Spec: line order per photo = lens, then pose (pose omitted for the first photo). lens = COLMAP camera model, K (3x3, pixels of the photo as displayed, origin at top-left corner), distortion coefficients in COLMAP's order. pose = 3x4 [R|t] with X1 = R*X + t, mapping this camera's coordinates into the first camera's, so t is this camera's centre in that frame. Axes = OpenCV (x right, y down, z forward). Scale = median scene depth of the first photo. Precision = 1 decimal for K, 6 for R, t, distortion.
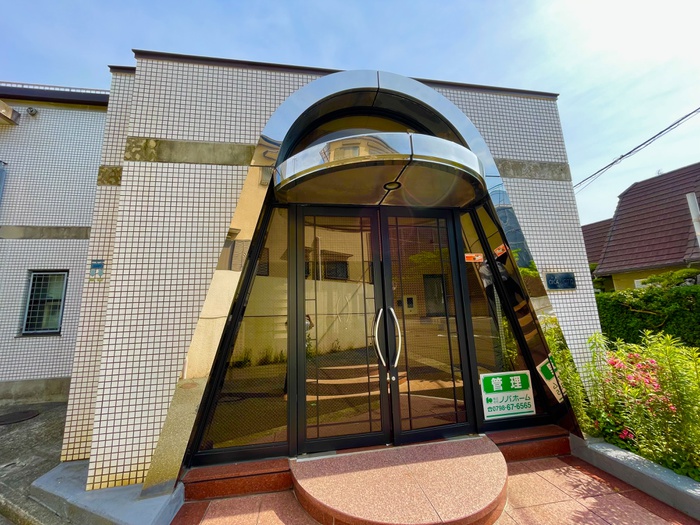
lens RADIAL K [[283.9, 0, 348.8], [0, 283.9, 262.2], [0, 0, 1]] dist [0.000608, -0.000030]
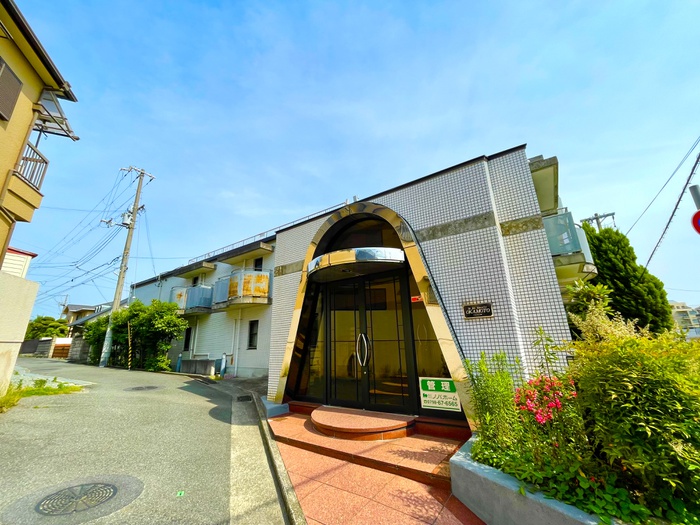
lens RADIAL K [[283.9, 0, 350.1], [0, 283.9, 262.3], [0, 0, 1]] dist [0.000608, -0.000030]
pose [[0.716624, -0.183086, -0.673000, 1.343215], [0.127666, 0.983062, -0.131496, -0.059197], [0.685675, 0.008314, 0.727860, -0.370138]]
